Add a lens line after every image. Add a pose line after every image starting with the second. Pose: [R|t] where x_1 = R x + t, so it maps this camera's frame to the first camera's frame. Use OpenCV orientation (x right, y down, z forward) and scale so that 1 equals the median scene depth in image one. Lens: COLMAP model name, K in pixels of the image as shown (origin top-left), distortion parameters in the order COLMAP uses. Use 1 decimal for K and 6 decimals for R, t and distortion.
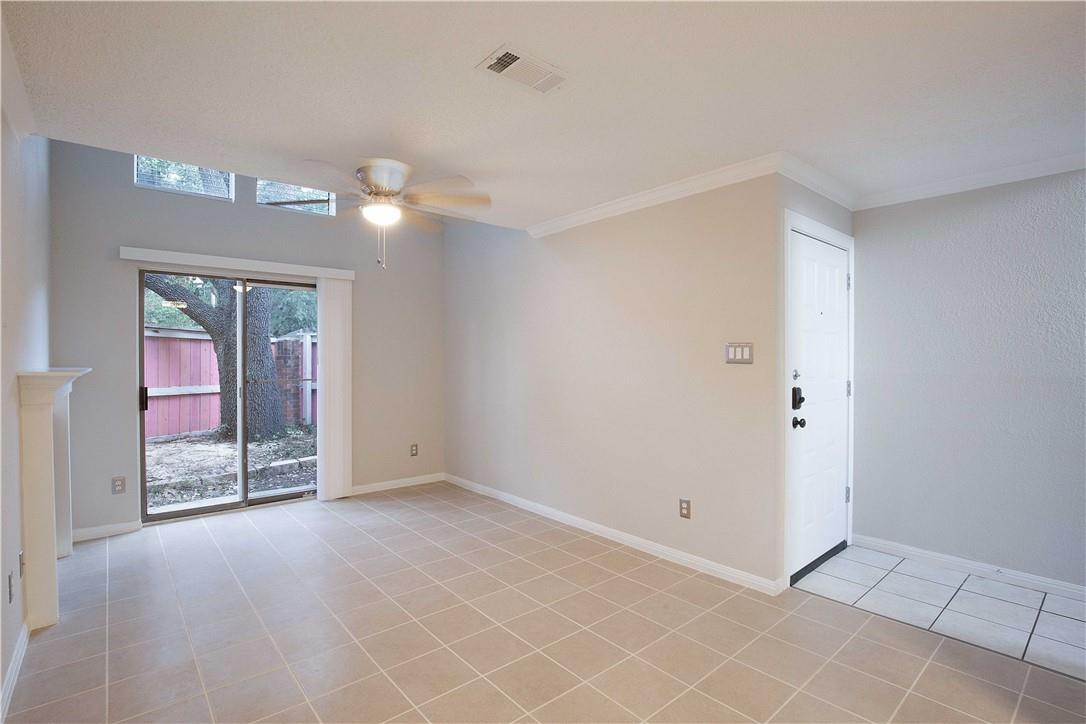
lens RADIAL K [[502.8, 0, 546.8], [0, 502.8, 358.1], [0, 0, 1]] dist [-0.011066, -0.000889]
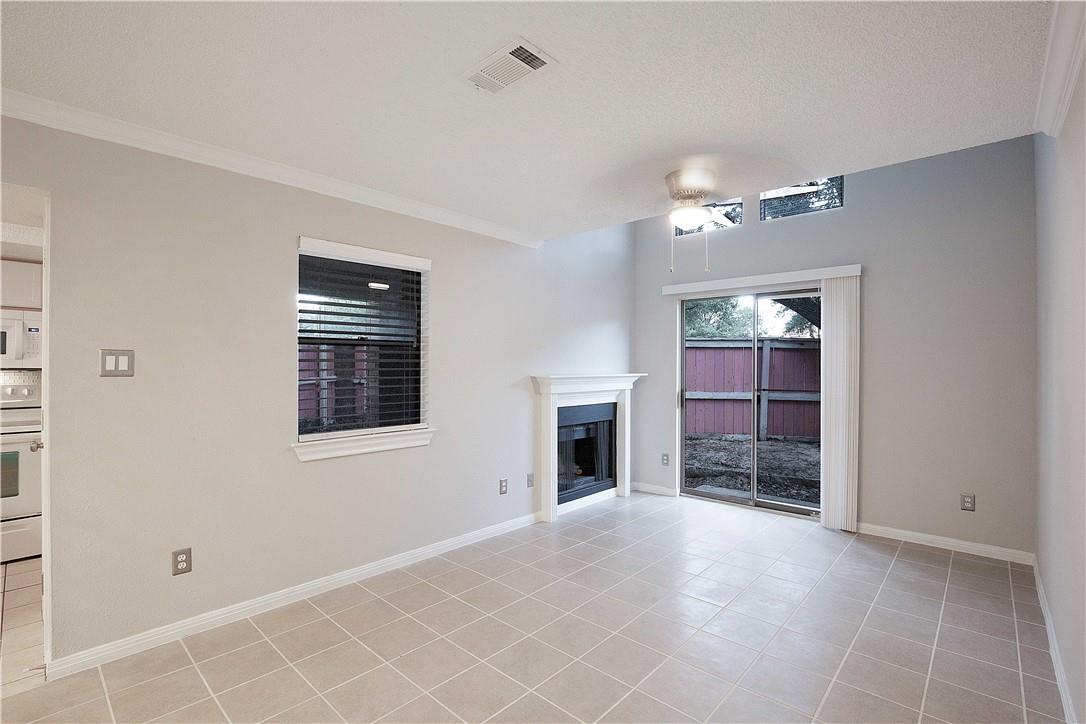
lens RADIAL K [[502.8, 0, 546.4], [0, 502.8, 366.6], [0, 0, 1]] dist [-0.011066, -0.000889]
pose [[0.139823, 0.001998, -0.990175, 0.402155], [-0.002069, 0.999996, 0.001725, -0.003625], [0.990174, 0.001808, 0.139826, 0.407046]]
